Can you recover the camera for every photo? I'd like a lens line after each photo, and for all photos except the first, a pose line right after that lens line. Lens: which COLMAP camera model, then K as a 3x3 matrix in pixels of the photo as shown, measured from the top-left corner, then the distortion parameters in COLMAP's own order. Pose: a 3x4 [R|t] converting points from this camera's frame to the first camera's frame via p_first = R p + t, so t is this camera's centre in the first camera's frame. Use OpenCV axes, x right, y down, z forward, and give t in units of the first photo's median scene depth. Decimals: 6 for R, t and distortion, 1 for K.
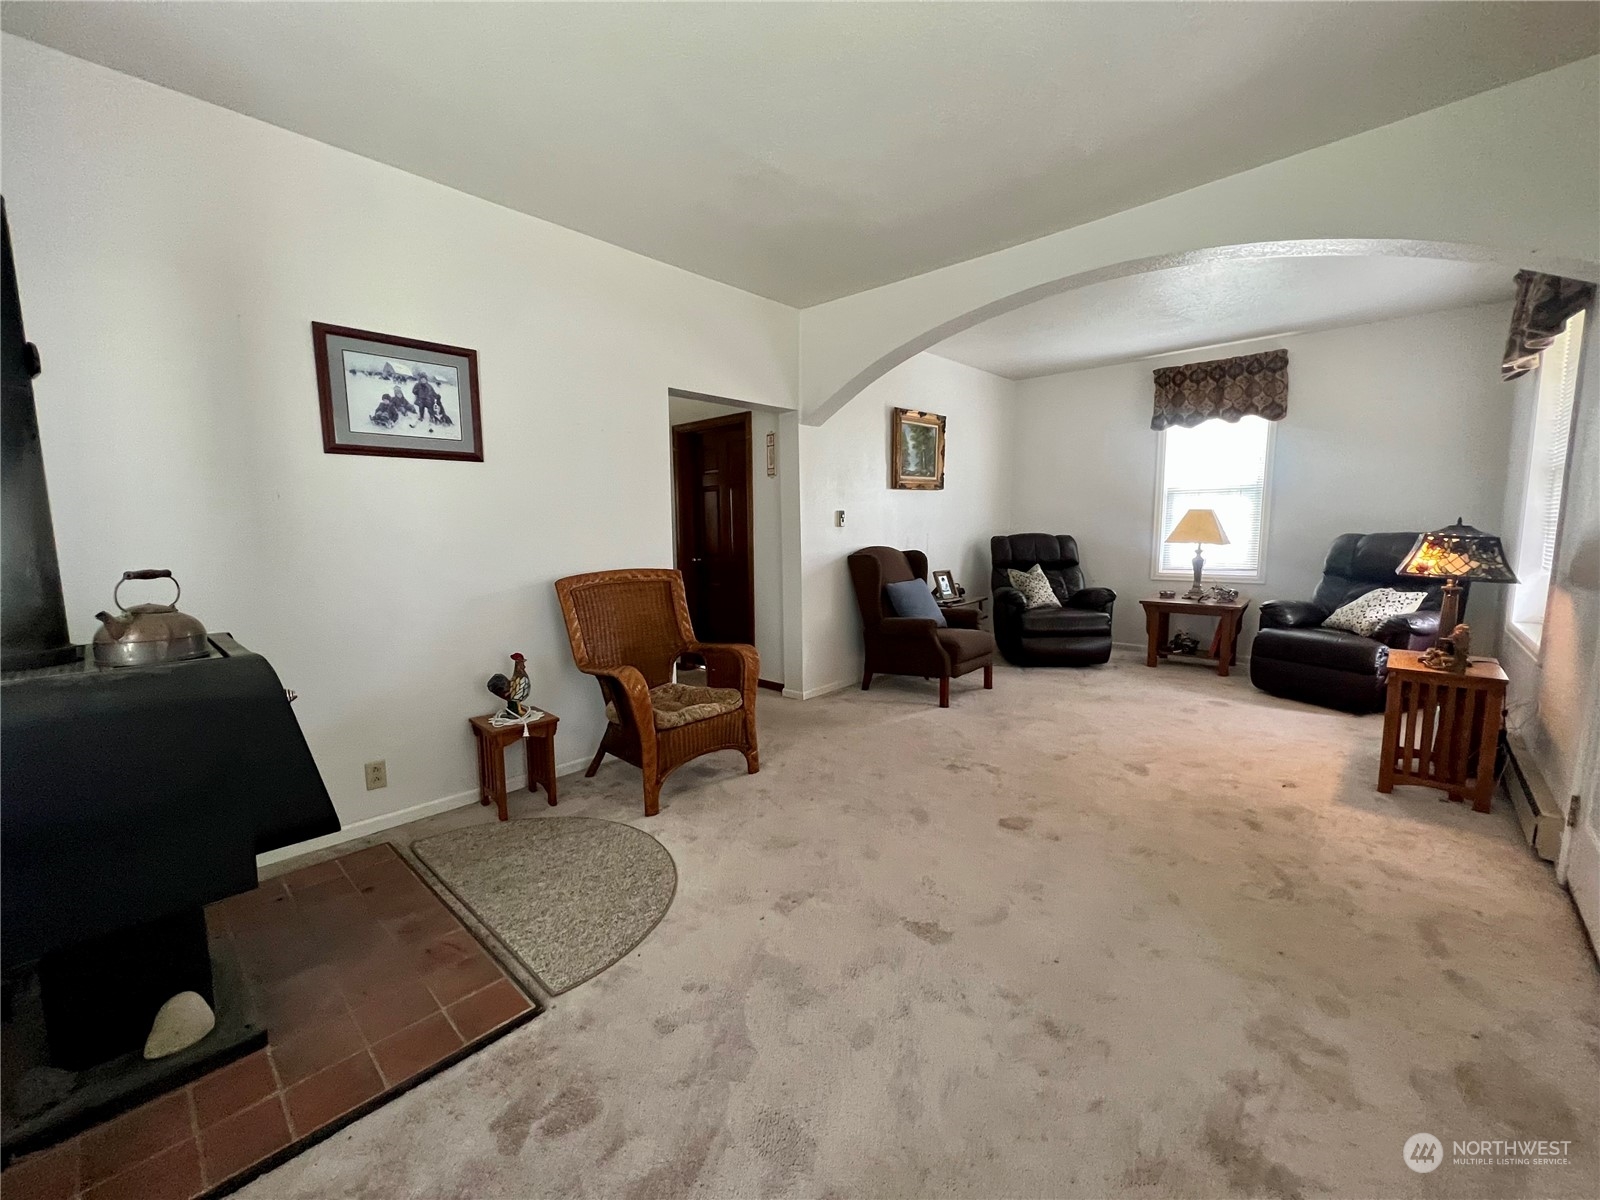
lens RADIAL K [[639.0, 0, 801.7], [0, 639.0, 601.8], [0, 0, 1]] dist [-0.001096, 0.000181]
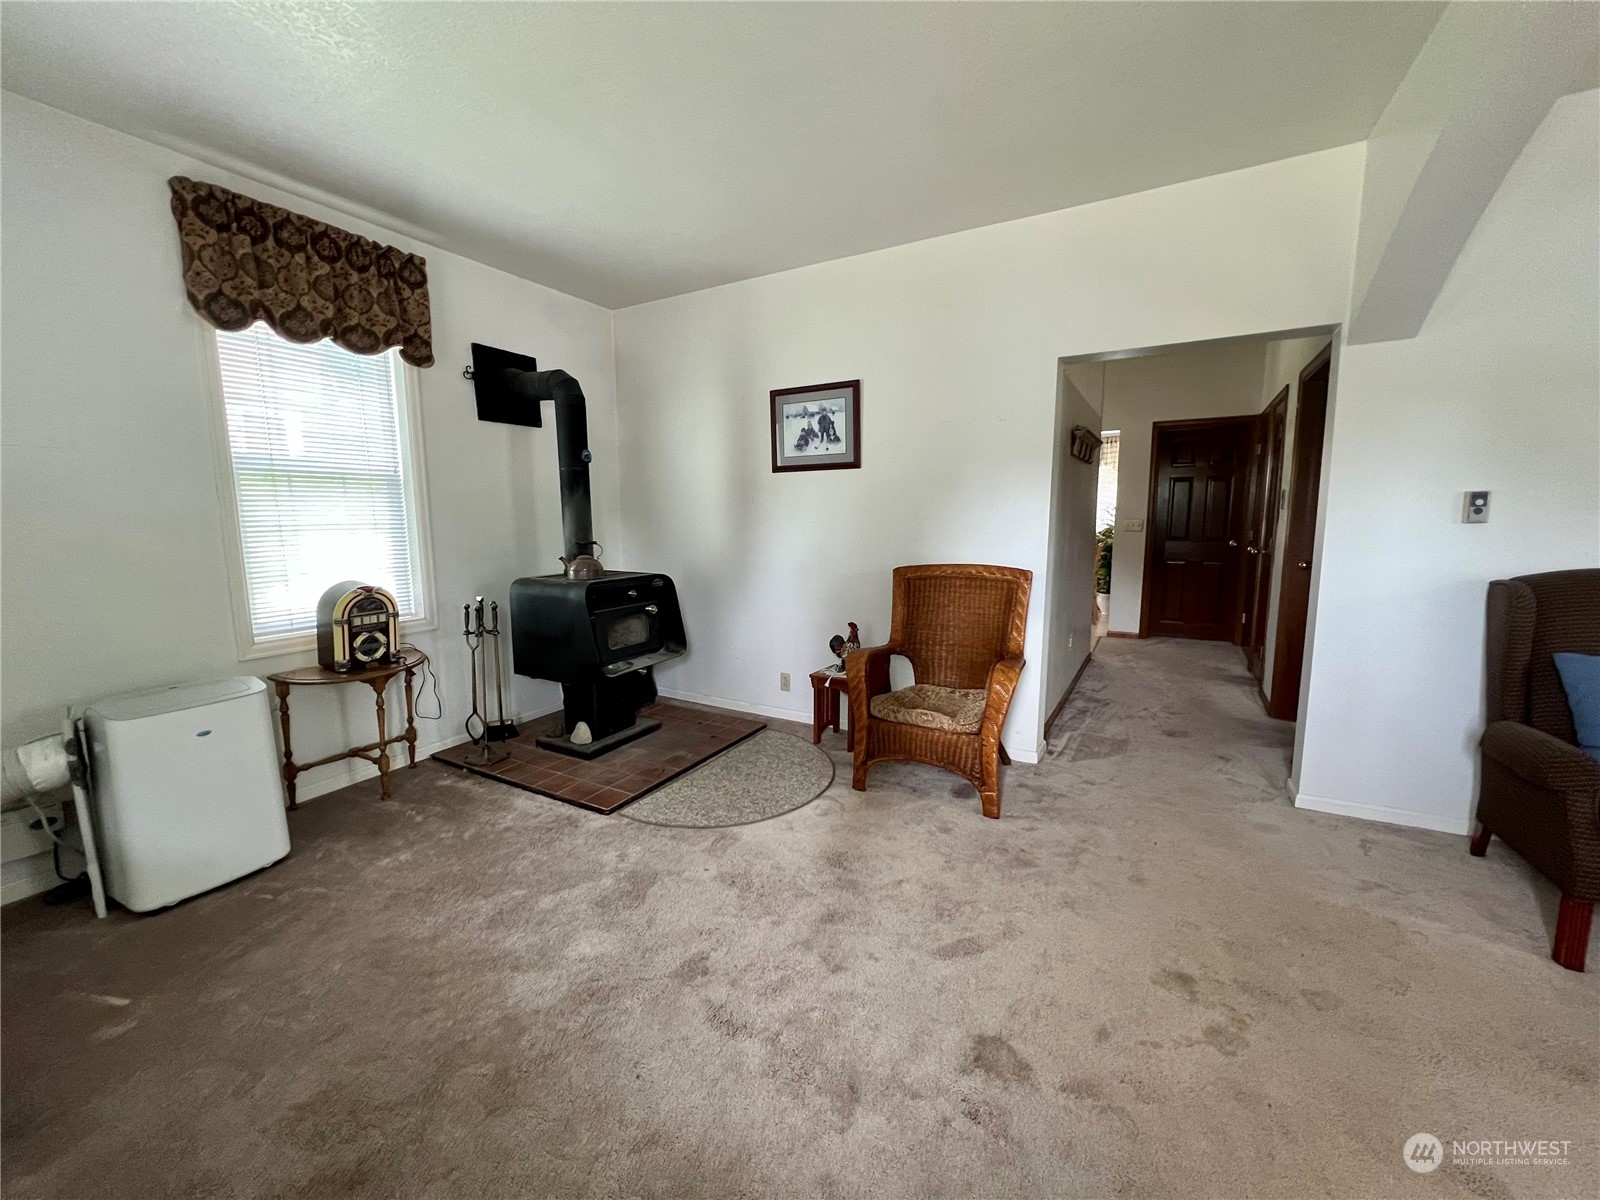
lens RADIAL K [[639.0, 0, 800.3], [0, 639.0, 601.3], [0, 0, 1]] dist [-0.001096, 0.000181]
pose [[0.228362, 0.143441, -0.962951, 0.636893], [-0.107689, 0.986739, 0.121447, -0.088285], [0.967602, 0.075965, 0.240780, 0.532628]]
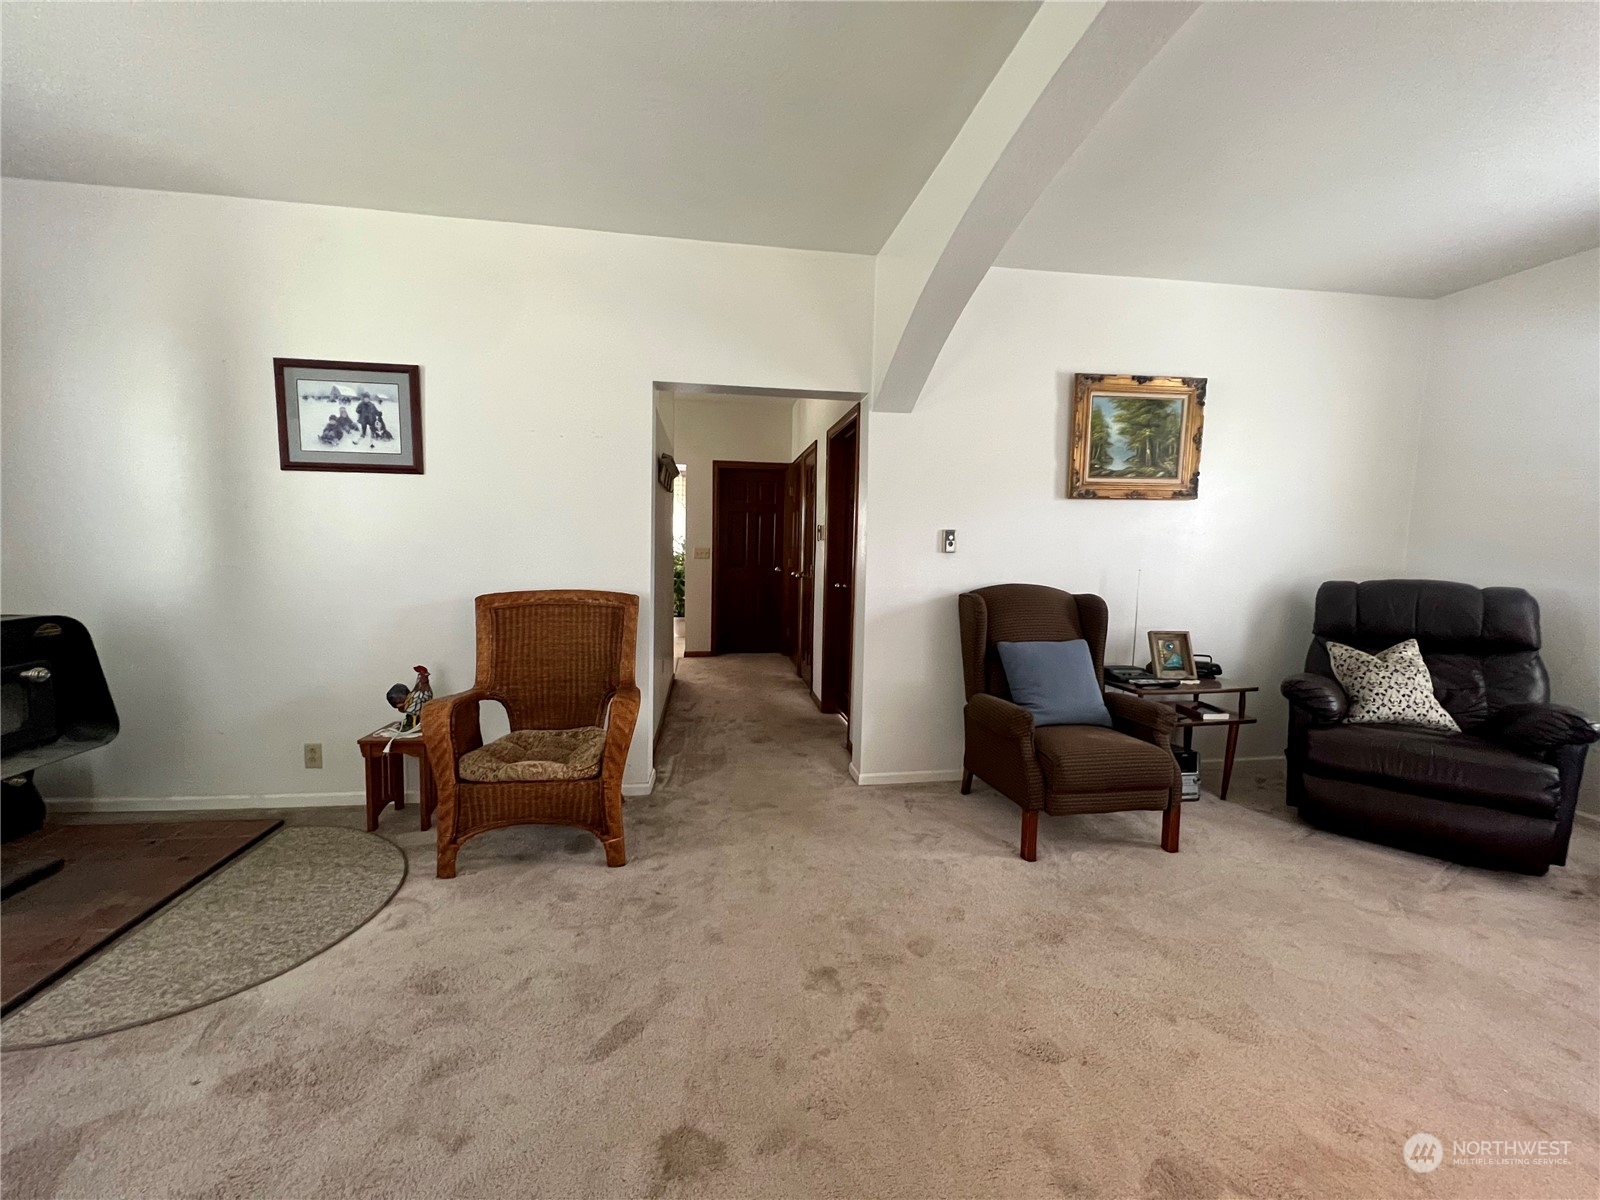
lens RADIAL K [[639.0, 0, 800.5], [0, 639.0, 601.2], [0, 0, 1]] dist [-0.001096, 0.000181]
pose [[0.780326, 0.083745, -0.619740, 0.544953], [-0.103160, 0.994655, 0.004516, -0.074243], [0.616806, 0.060408, 0.784794, 0.516143]]
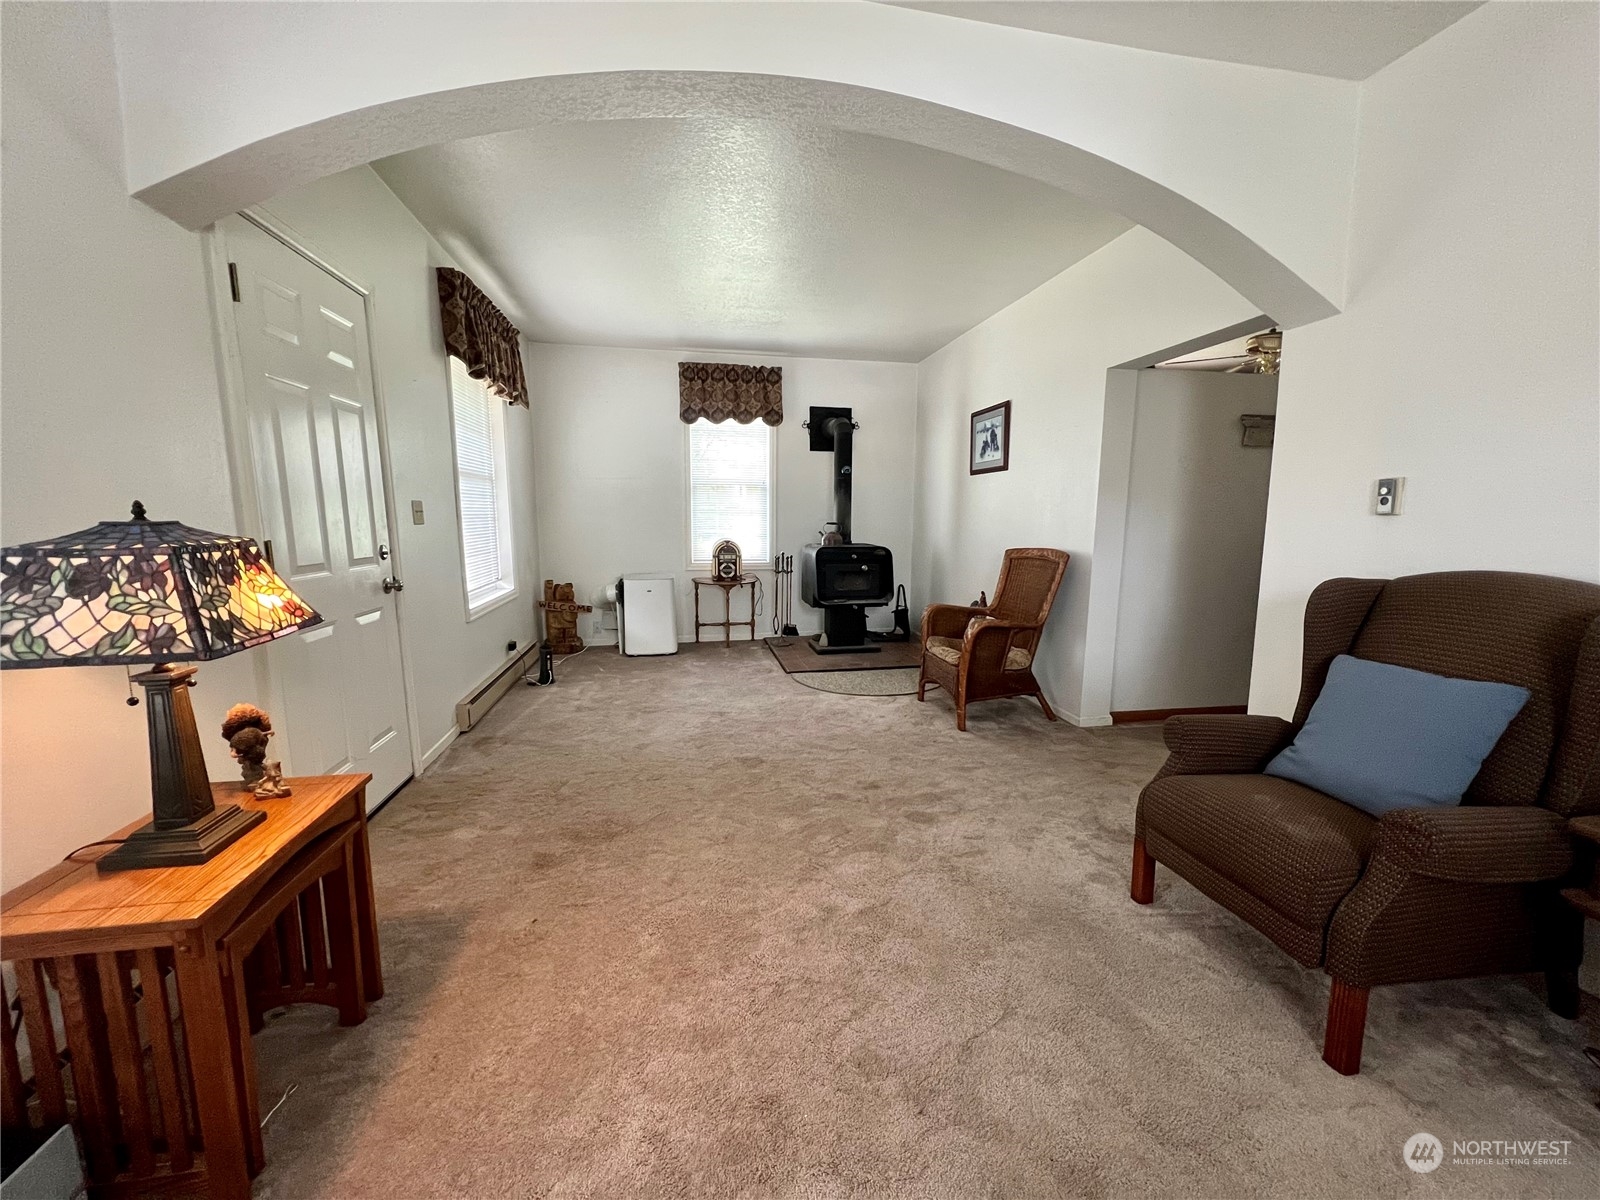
lens RADIAL K [[639.0, 0, 802.0], [0, 639.0, 602.4], [0, 0, 1]] dist [-0.001096, 0.000181]
pose [[-0.594267, 0.119159, -0.795392, 0.967693], [-0.091673, 0.972483, 0.214181, -0.169815], [0.799026, 0.200197, -0.566990, 1.372573]]
